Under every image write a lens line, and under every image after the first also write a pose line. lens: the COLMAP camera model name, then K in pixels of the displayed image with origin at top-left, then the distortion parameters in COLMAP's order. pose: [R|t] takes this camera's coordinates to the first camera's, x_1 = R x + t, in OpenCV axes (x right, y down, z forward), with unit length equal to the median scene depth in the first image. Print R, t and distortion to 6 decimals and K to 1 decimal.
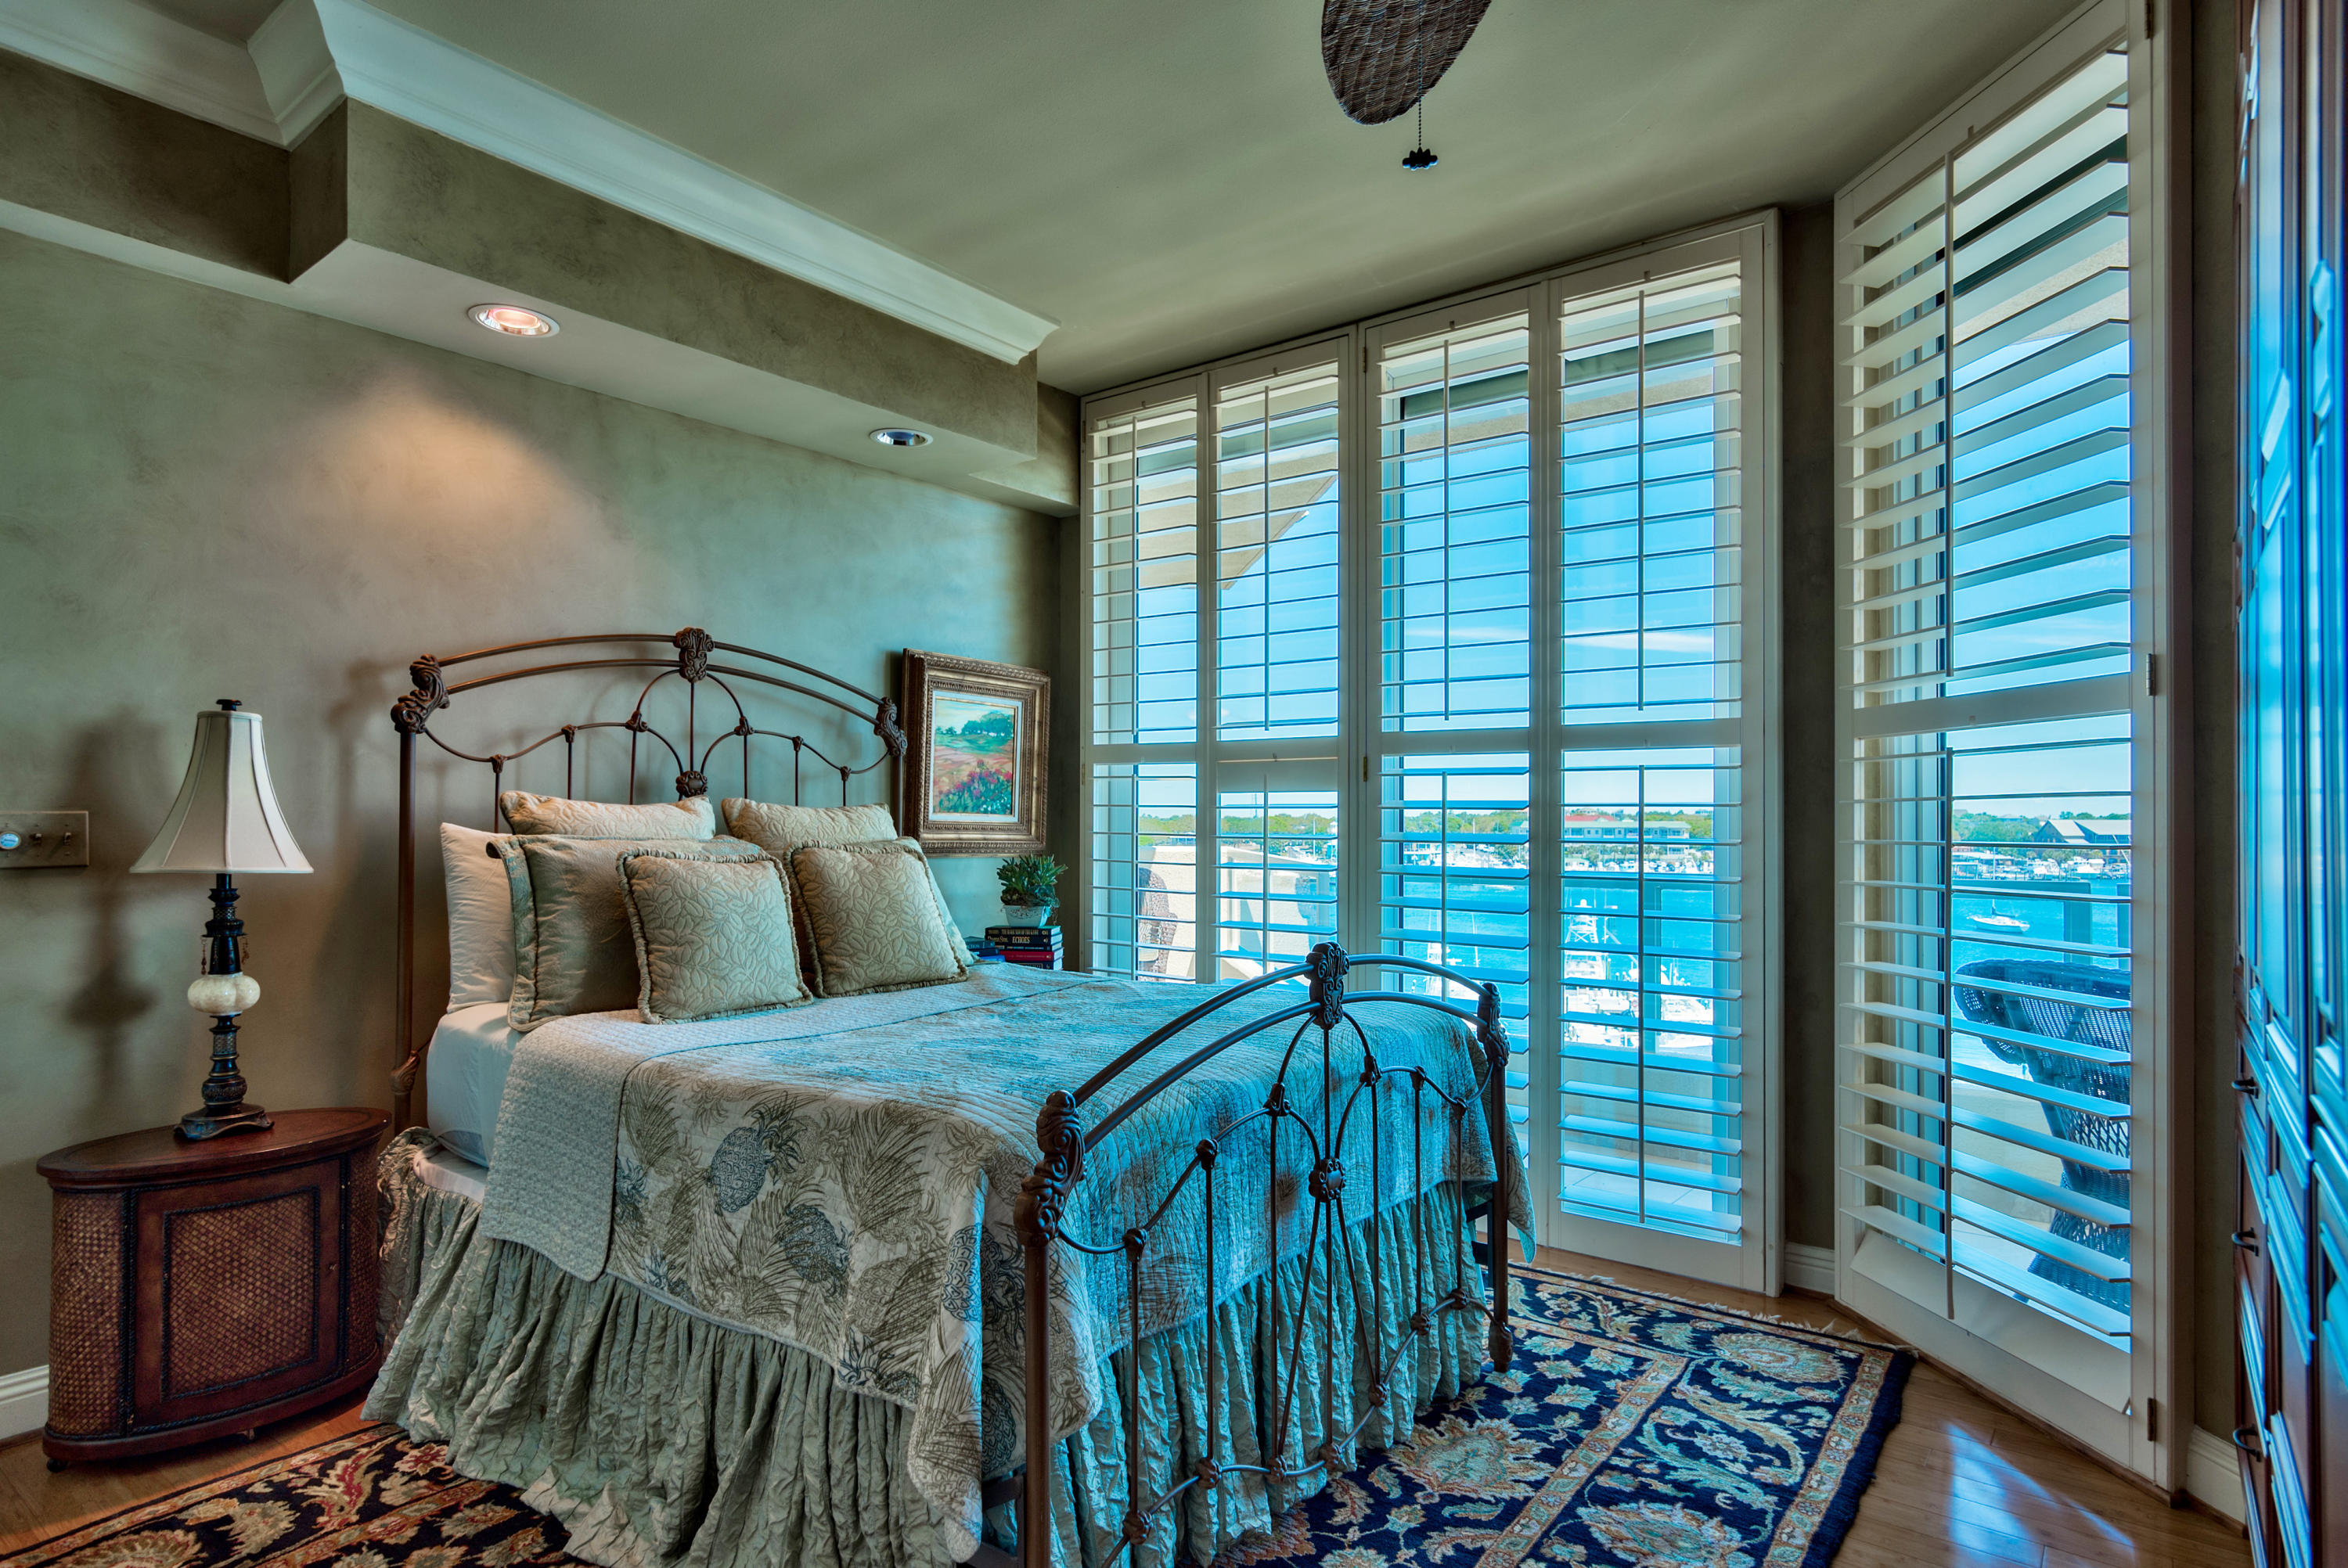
lens RADIAL K [[1273.0, 0, 1204.8], [0, 1273.0, 818.6], [0, 0, 1]] dist [0.009813, -0.003619]
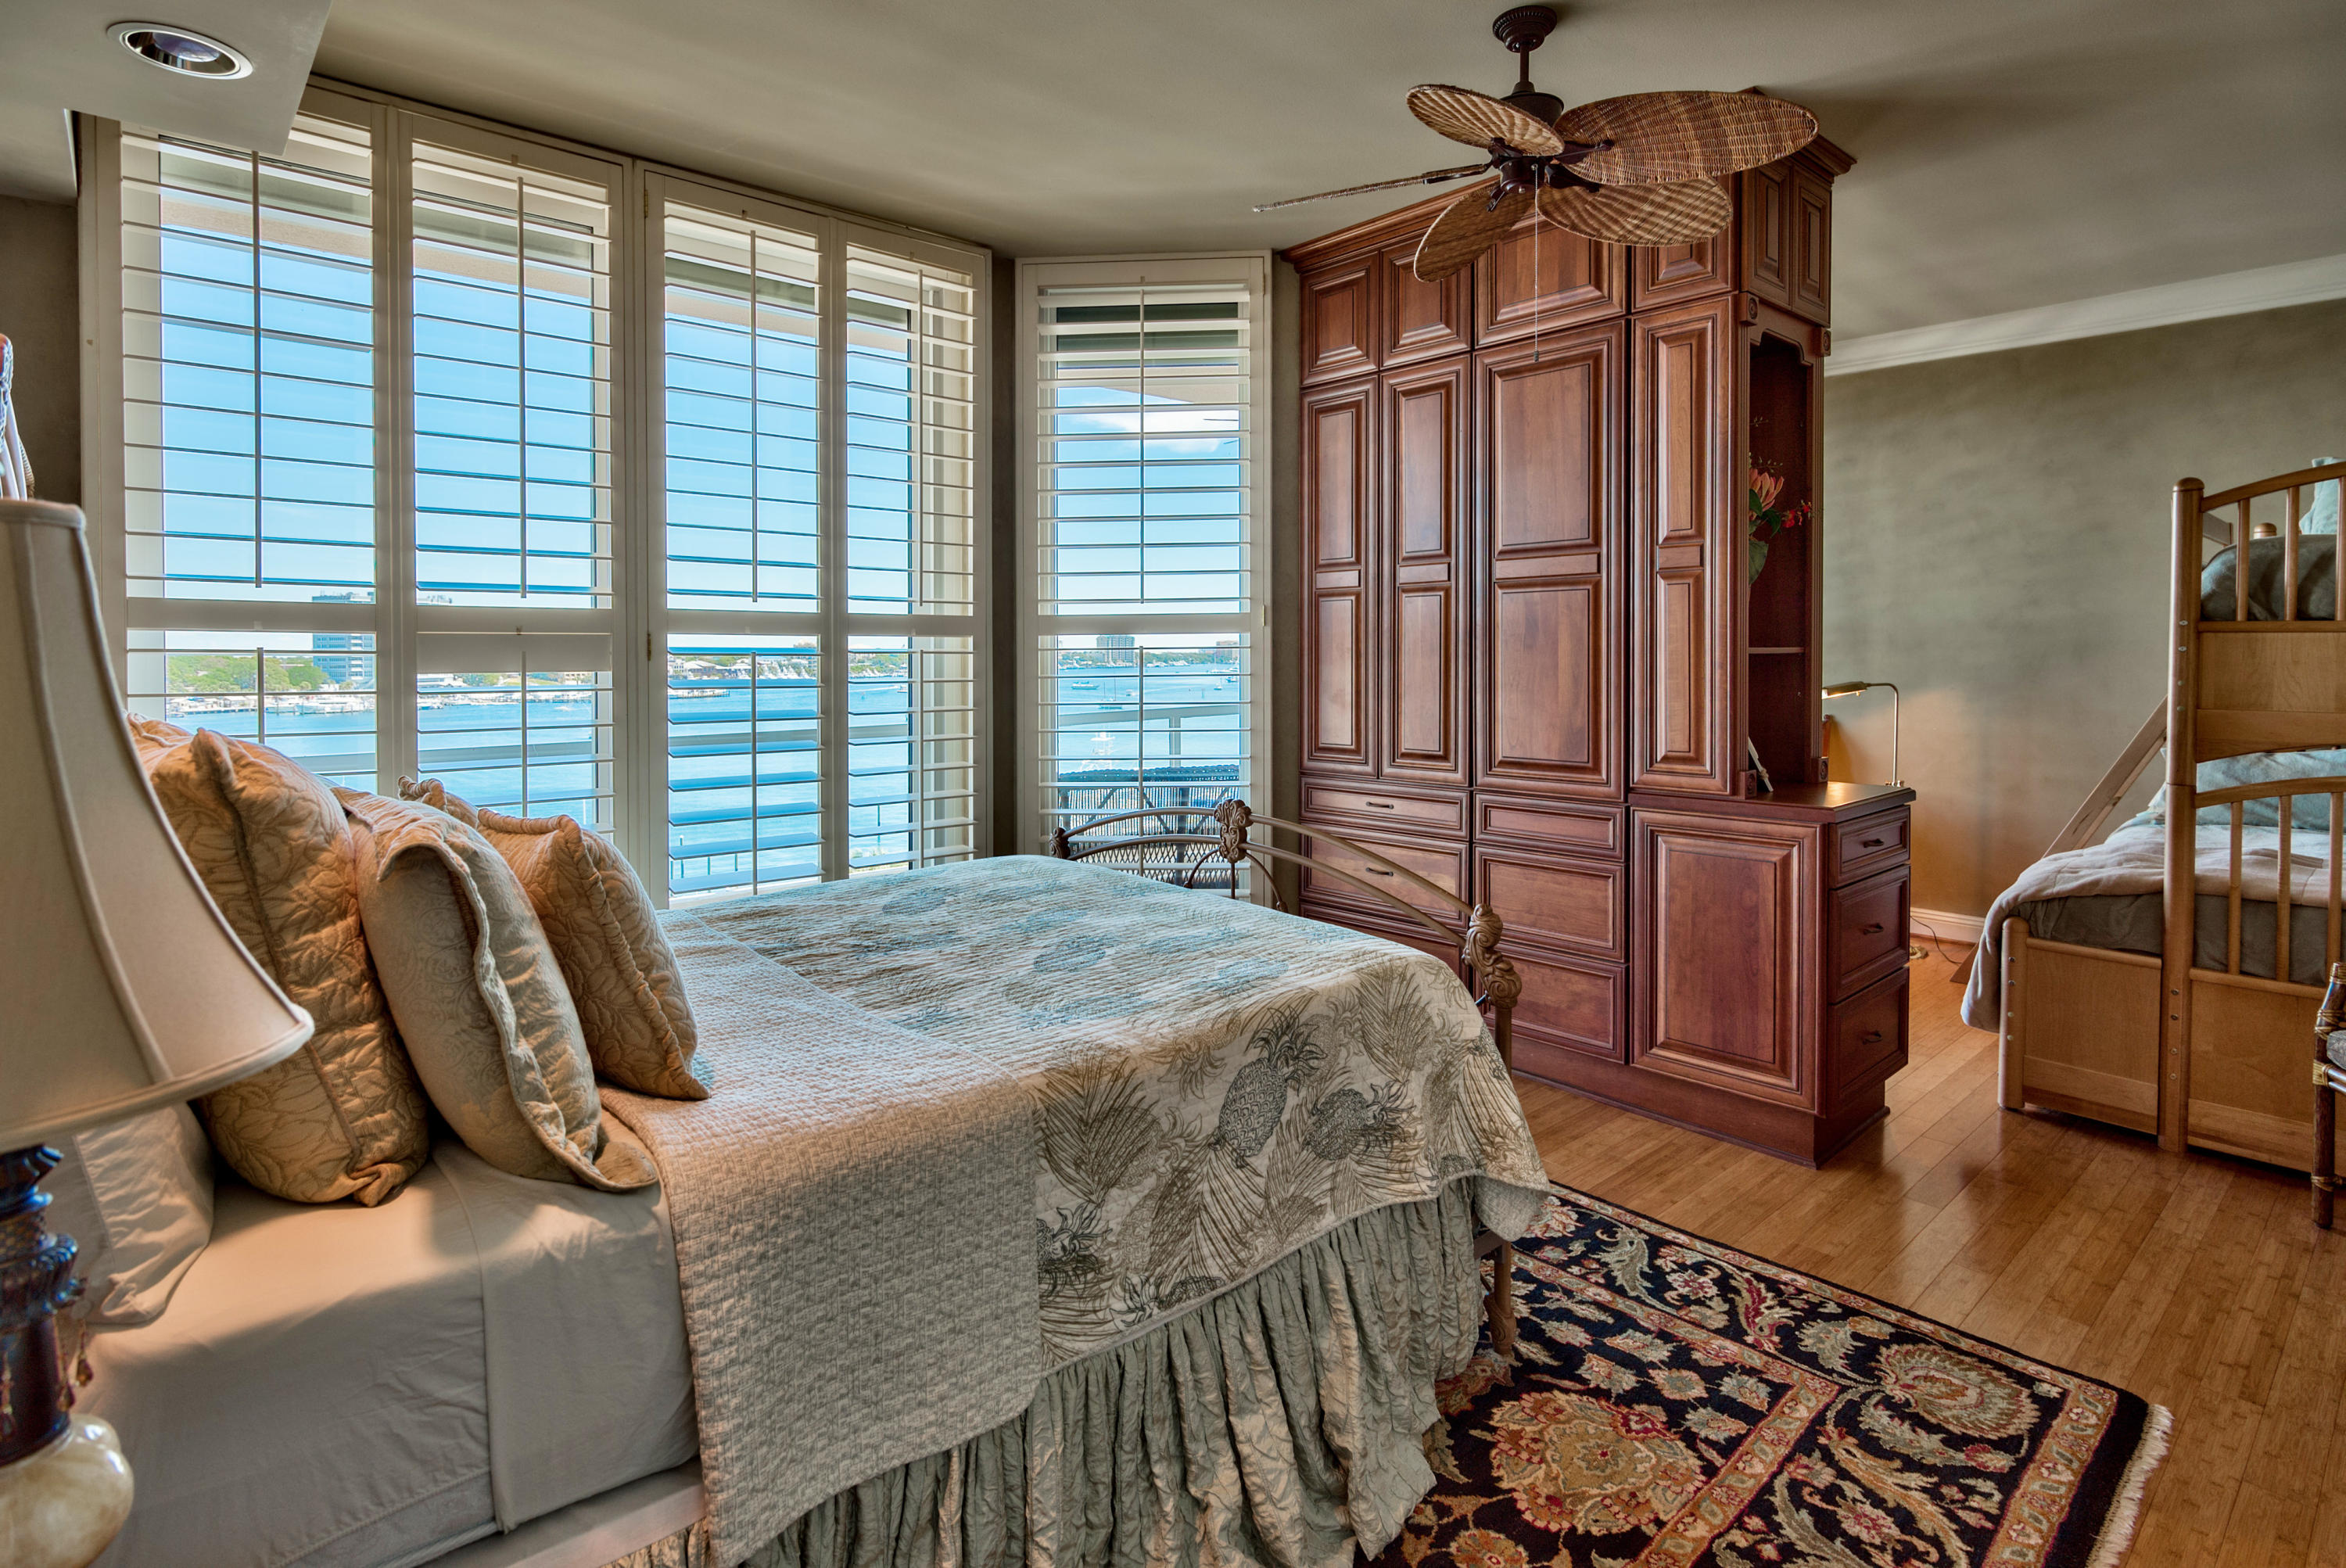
lens RADIAL K [[1189.2, 0, 1124.6], [0, 1189.2, 682.9], [0, 0, 1]] dist [-0.002872, -0.000655]
pose [[0.206125, -0.027279, 0.978145, -0.854566], [0.005445, 0.999628, 0.026731, -0.044289], [-0.978510, -0.000184, 0.206197, 0.628327]]
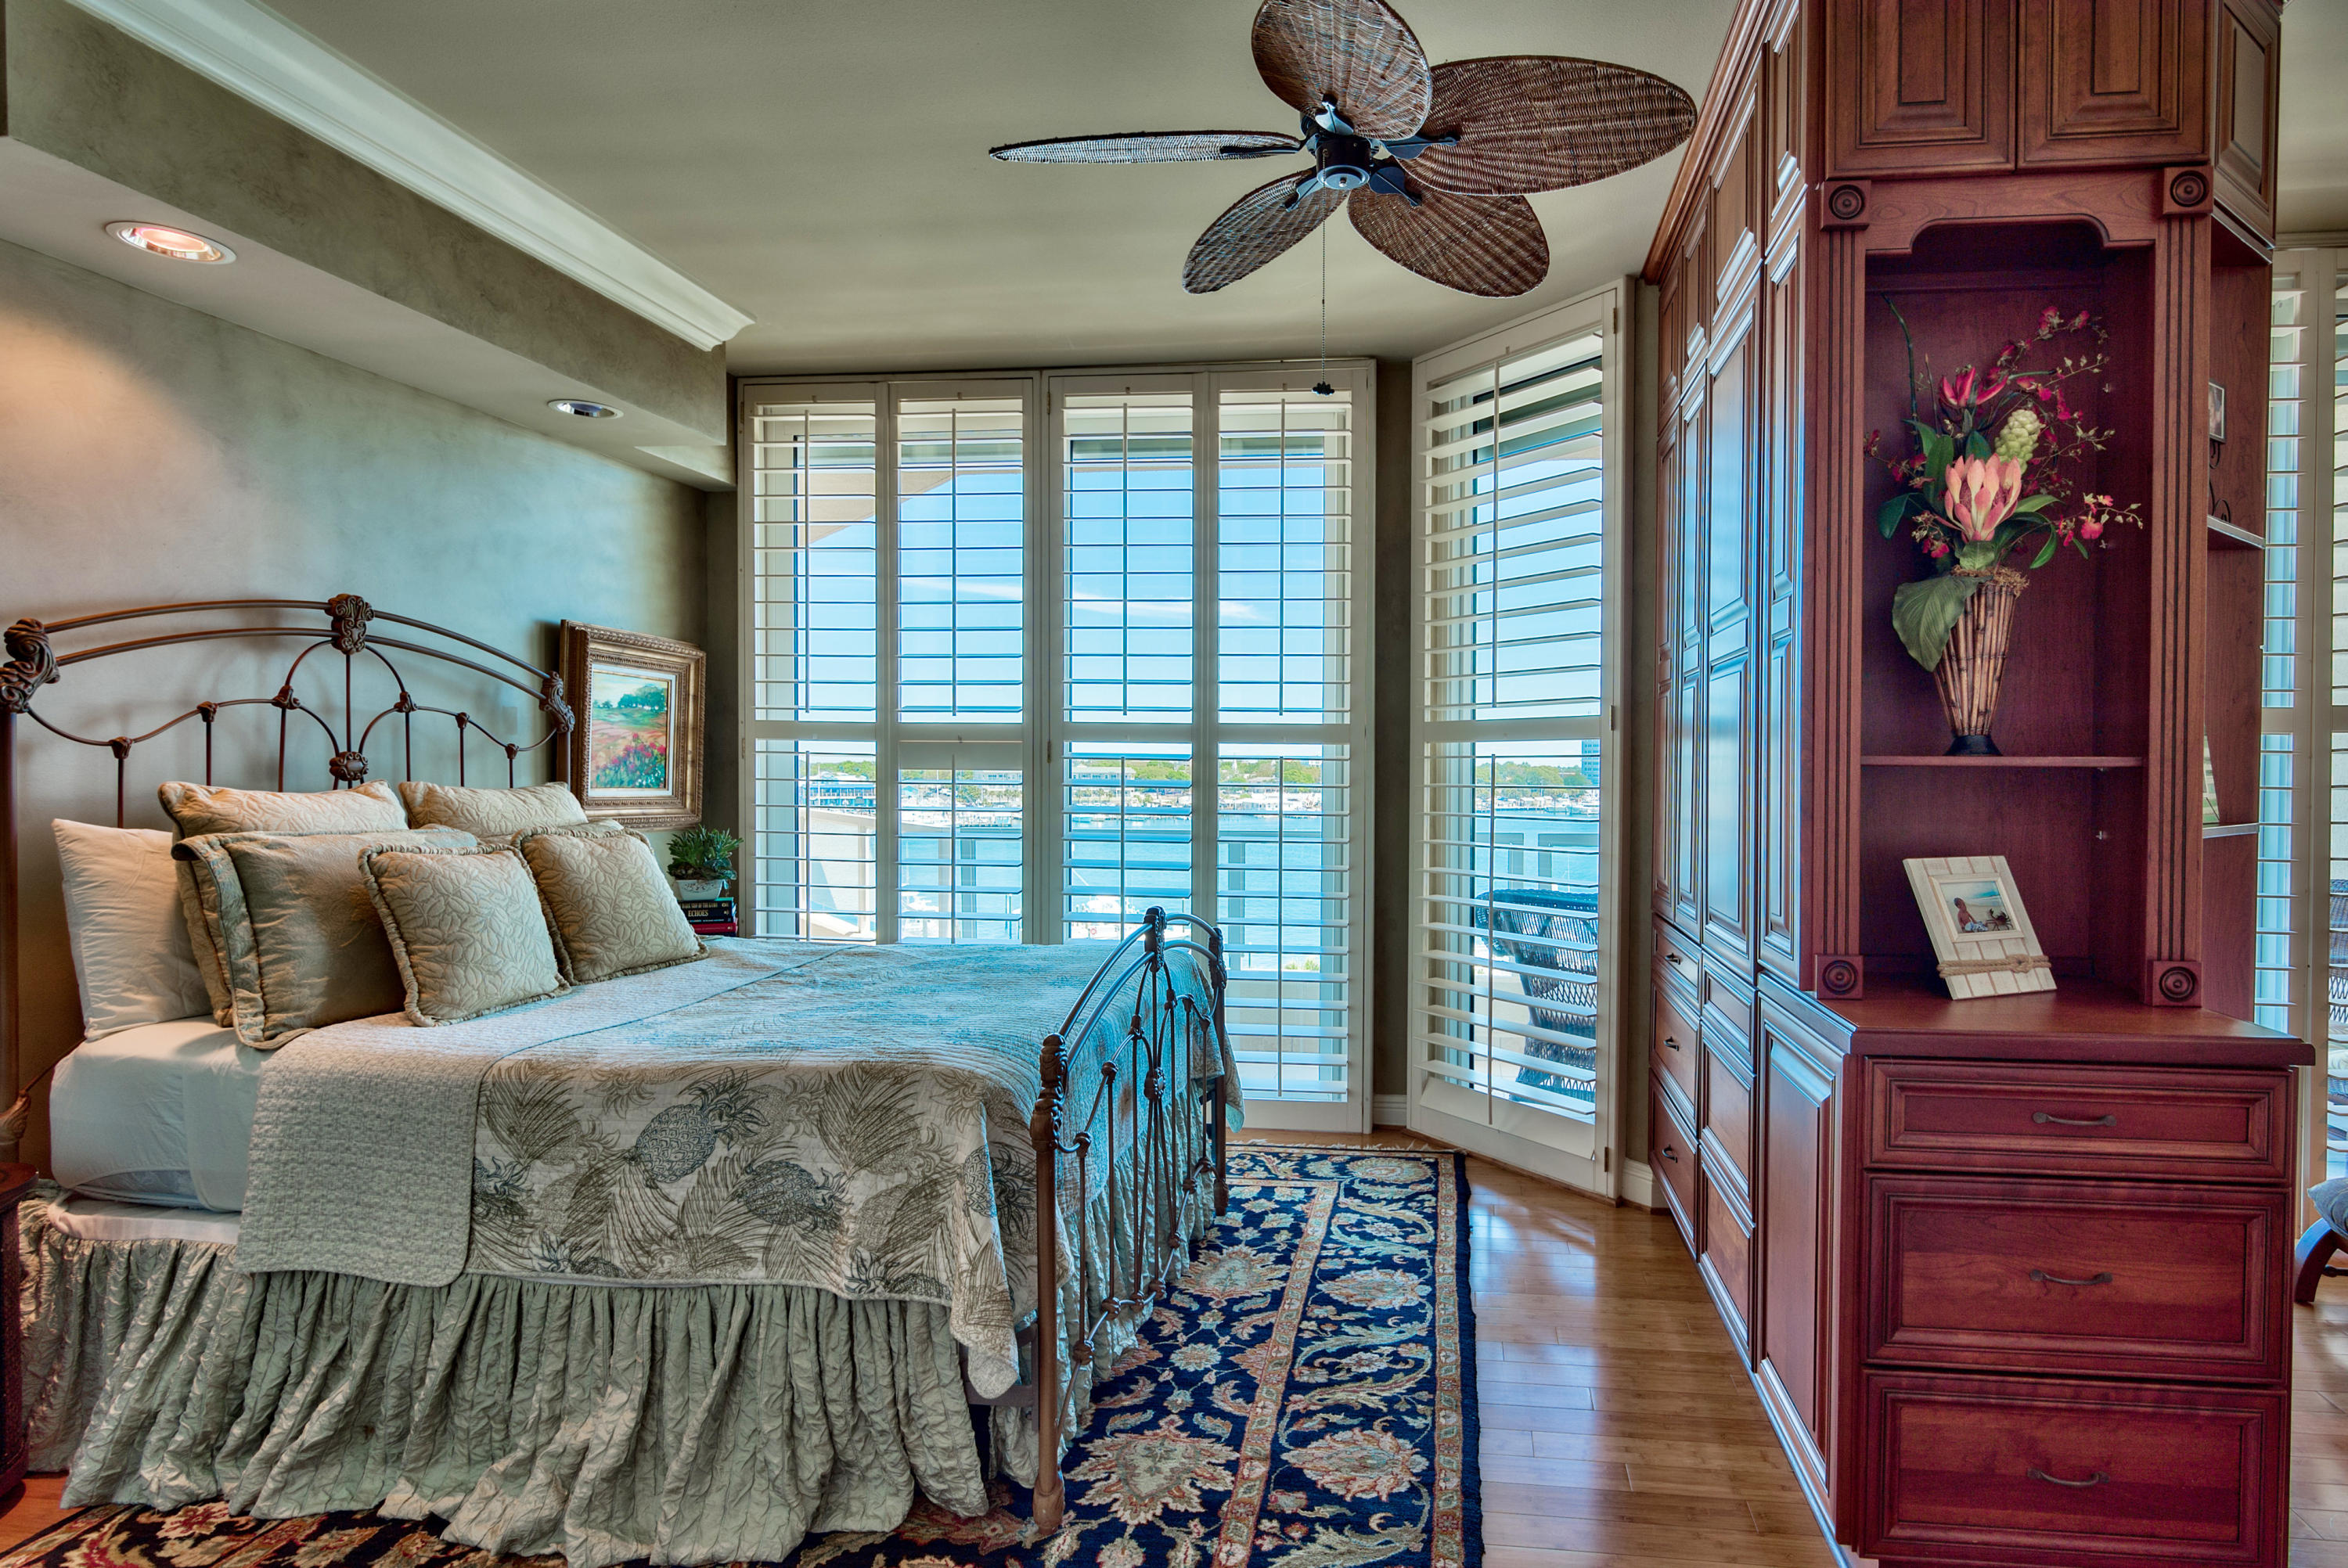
lens RADIAL K [[1190.0, 0, 1347.6], [0, 1190.0, 797.6], [0, 0, 1]] dist [-0.002872, -0.000655]
pose [[0.854572, -0.009518, 0.519246, -0.275737], [-0.005424, 0.999614, 0.027250, -0.037206], [-0.519305, -0.026104, 0.854190, -0.115755]]
